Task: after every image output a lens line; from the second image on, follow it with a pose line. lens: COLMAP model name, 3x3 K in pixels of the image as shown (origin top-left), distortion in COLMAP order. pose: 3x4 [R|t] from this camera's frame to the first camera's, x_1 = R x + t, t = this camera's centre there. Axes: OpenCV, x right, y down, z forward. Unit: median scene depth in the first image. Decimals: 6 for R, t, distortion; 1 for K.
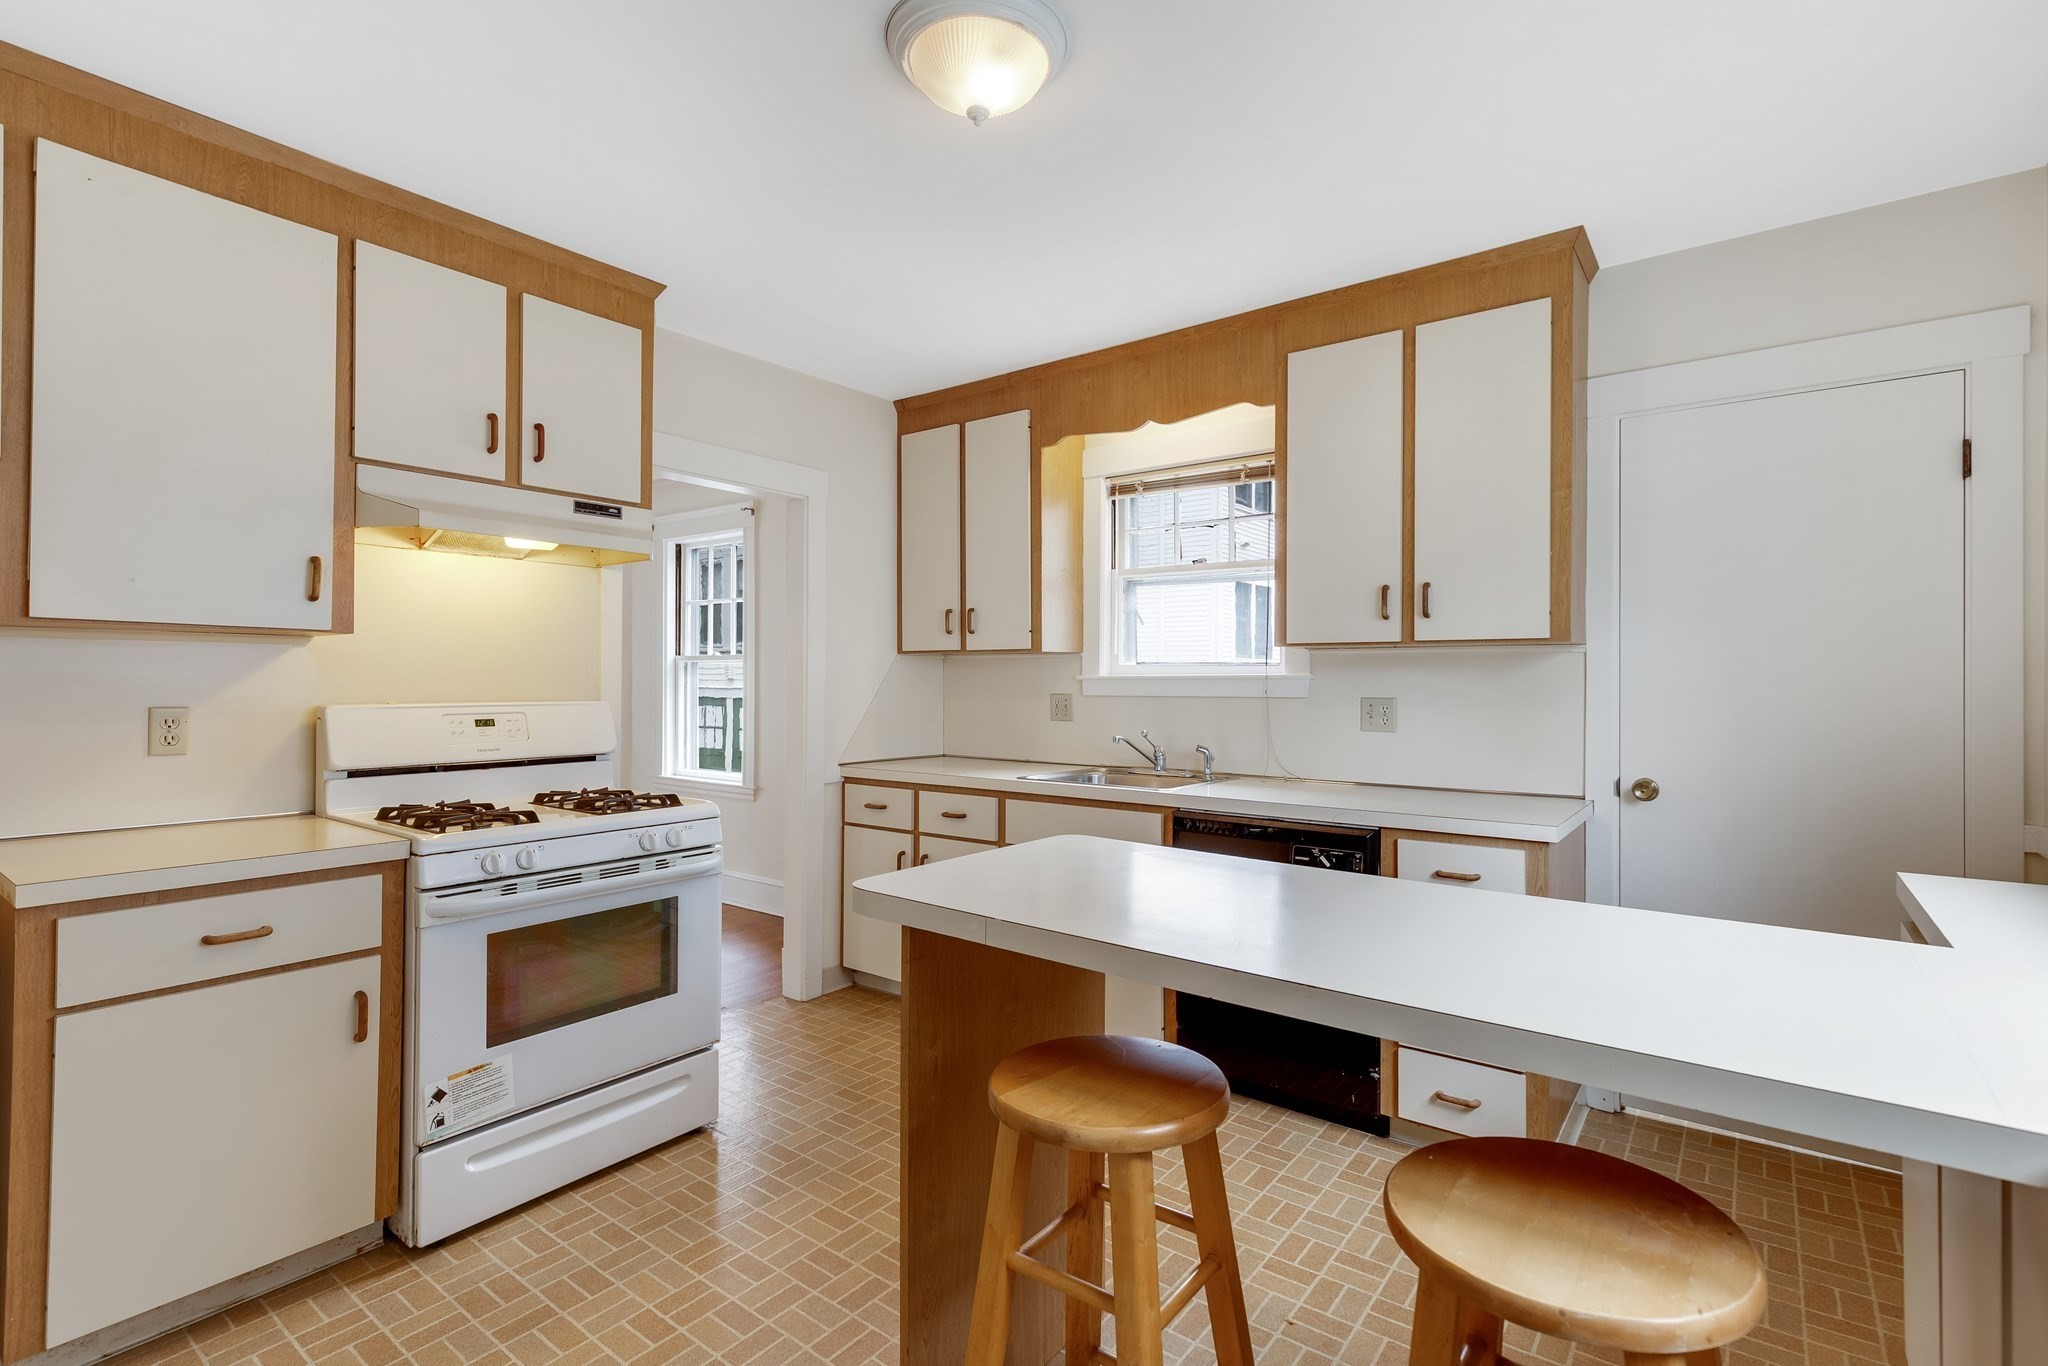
lens RADIAL K [[949.8, 0, 1034.8], [0, 949.8, 678.3], [0, 0, 1]] dist [0.014172, -0.000353]
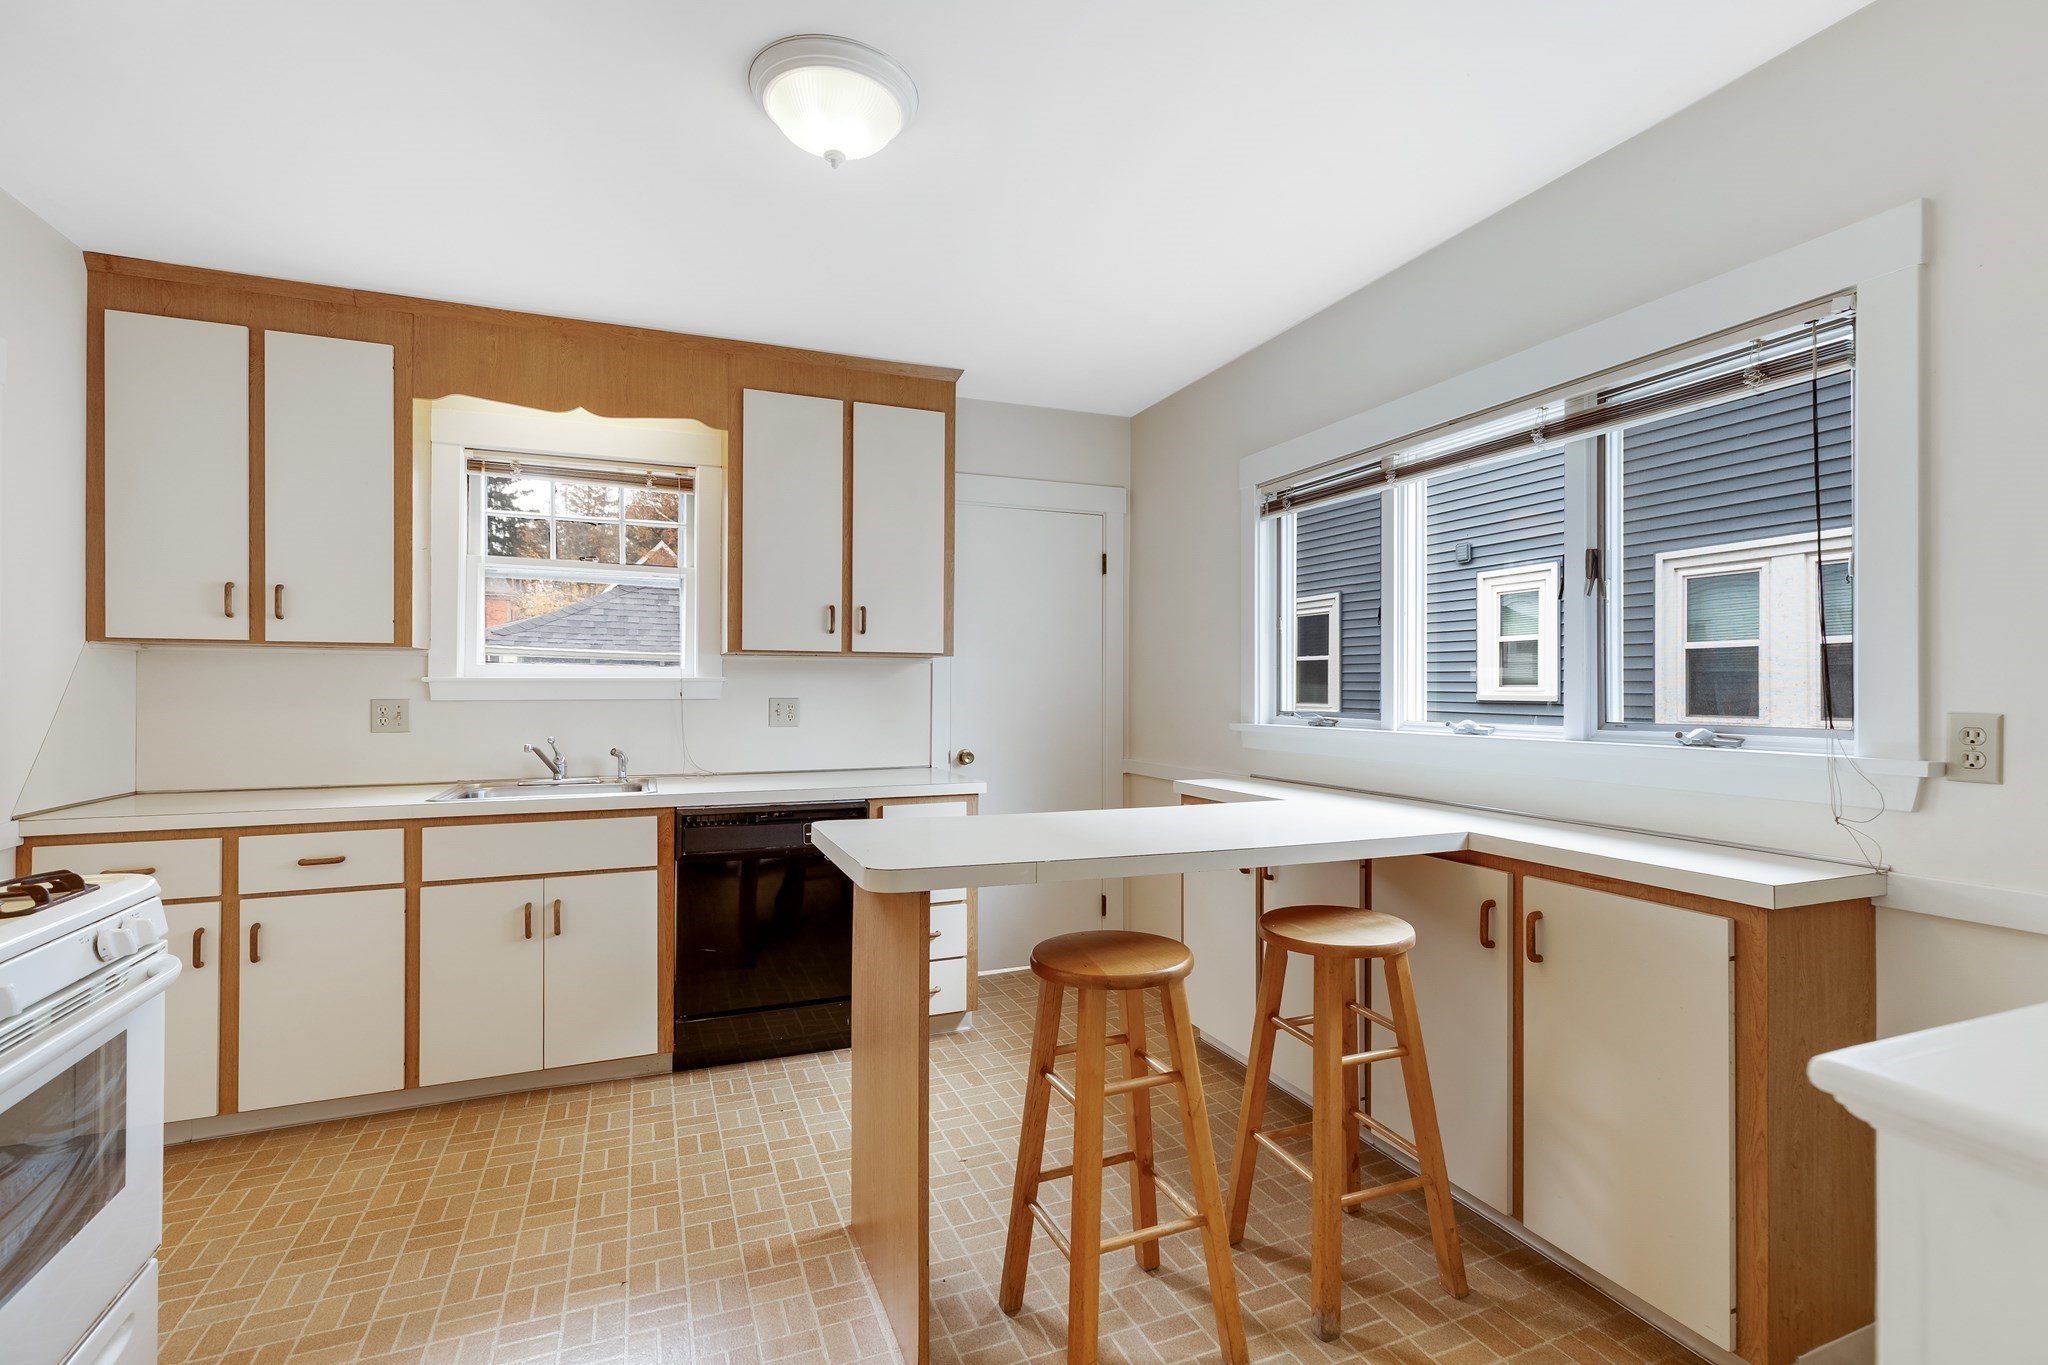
lens RADIAL K [[934.5, 0, 1037.8], [0, 934.5, 686.2], [0, 0, 1]] dist [0.000082, 0.000342]
pose [[0.501466, 0.001552, 0.865176, -0.429142], [-0.001659, 0.999998, -0.000833, 0.005431], [-0.865176, -0.001018, 0.501468, 0.134275]]
